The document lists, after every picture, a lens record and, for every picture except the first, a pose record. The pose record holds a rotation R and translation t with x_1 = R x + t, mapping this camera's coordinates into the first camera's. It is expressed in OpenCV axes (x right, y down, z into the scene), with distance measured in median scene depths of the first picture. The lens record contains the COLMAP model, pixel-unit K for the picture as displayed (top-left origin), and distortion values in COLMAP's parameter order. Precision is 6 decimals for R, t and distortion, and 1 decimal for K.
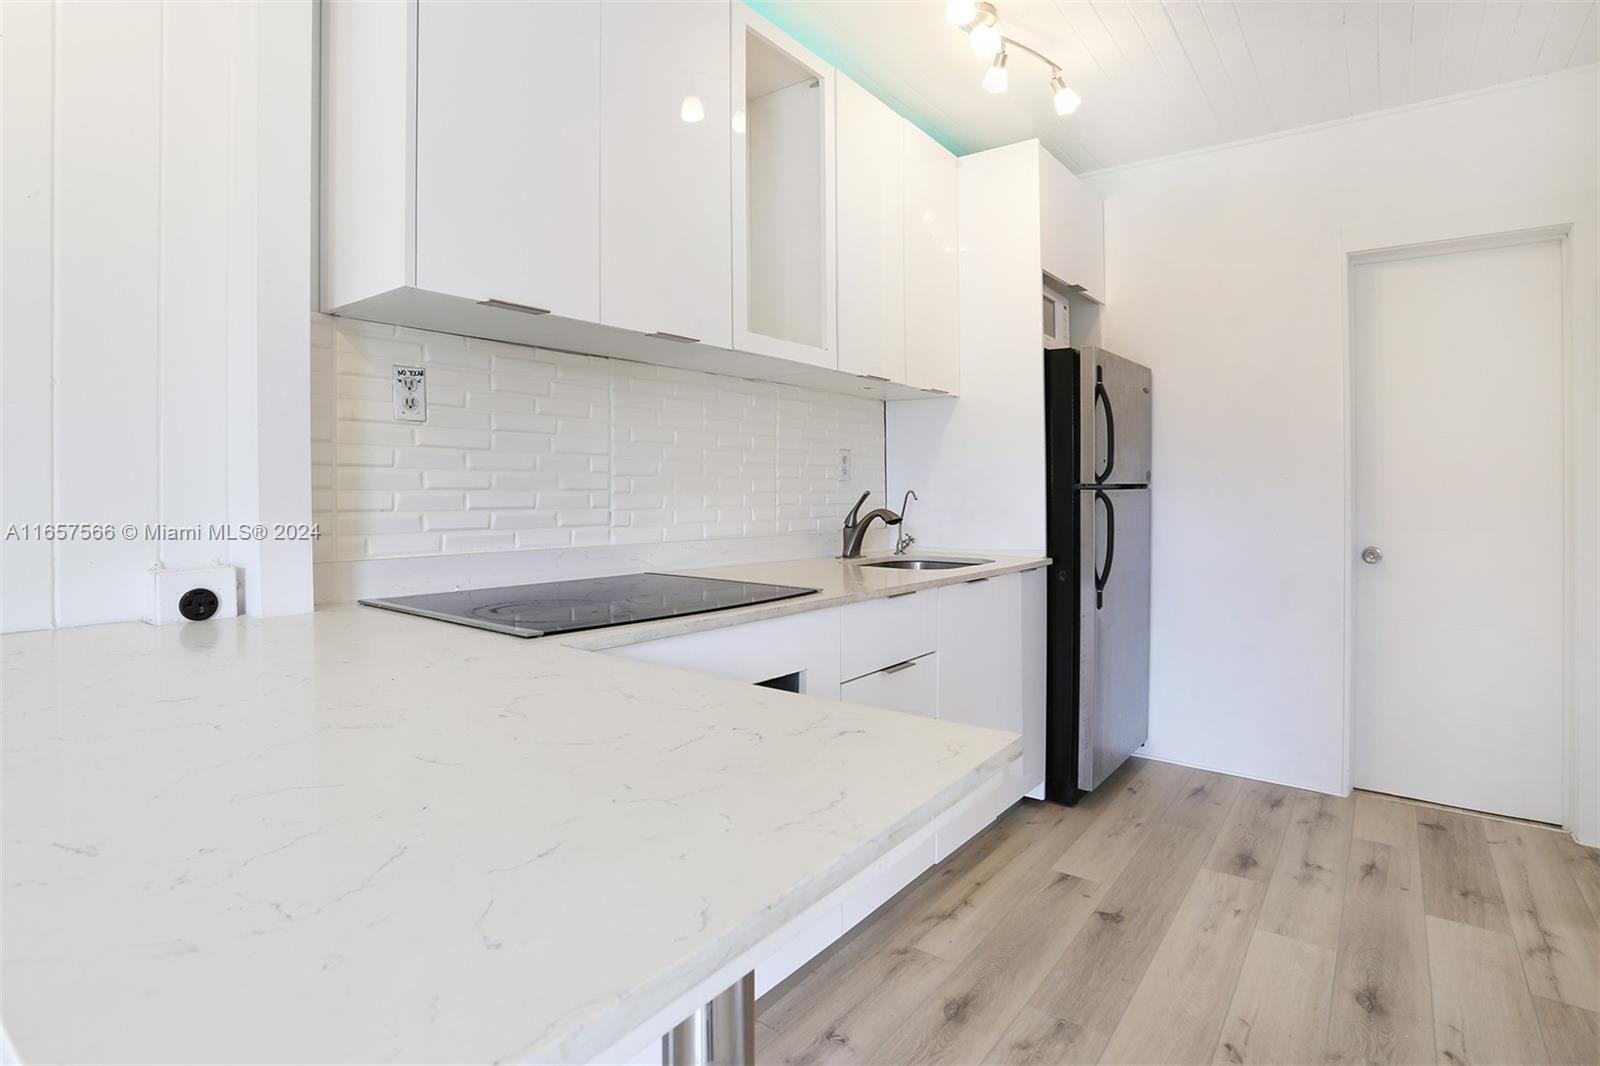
lens RADIAL K [[811.2, 0, 828.1], [0, 811.2, 537.3], [0, 0, 1]] dist [-0.064938, 0.018145]
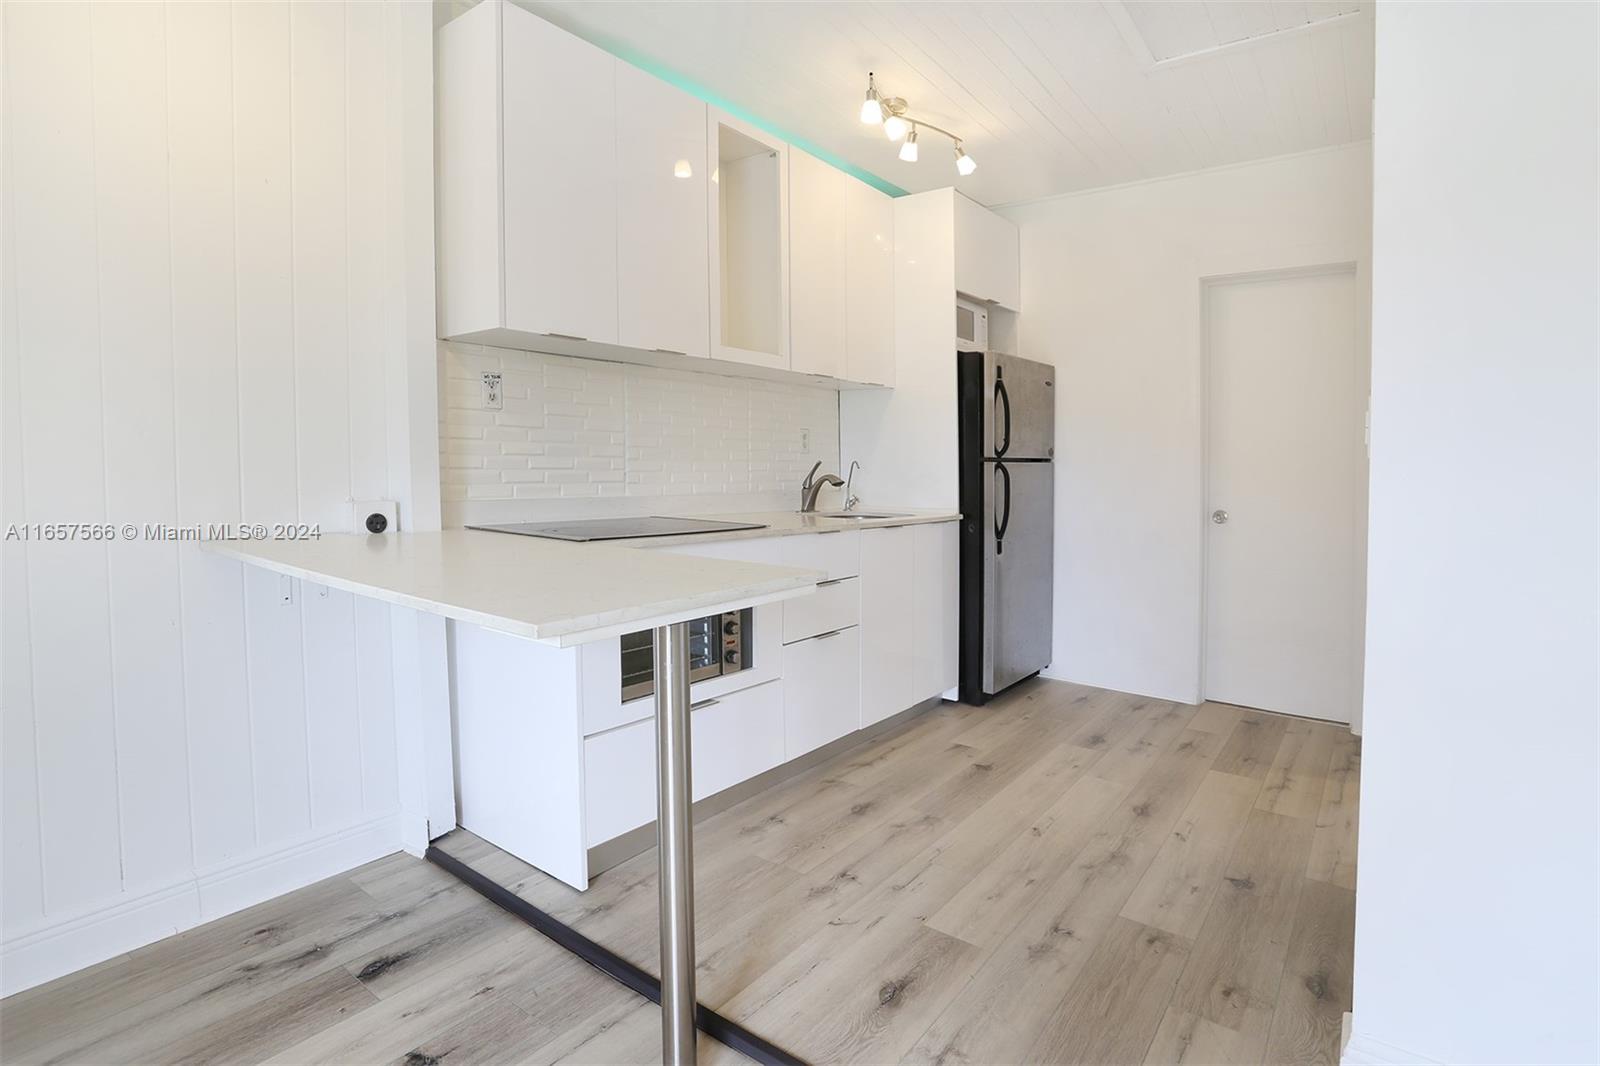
lens RADIAL K [[811.2, 0, 840.7], [0, 811.2, 578.1], [0, 0, 1]] dist [-0.064938, 0.018145]
pose [[0.999947, 0.008283, 0.006186, 0.091530], [-0.008738, 0.996944, 0.077626, 0.036116], [-0.005524, -0.077676, 0.996963, -0.389390]]
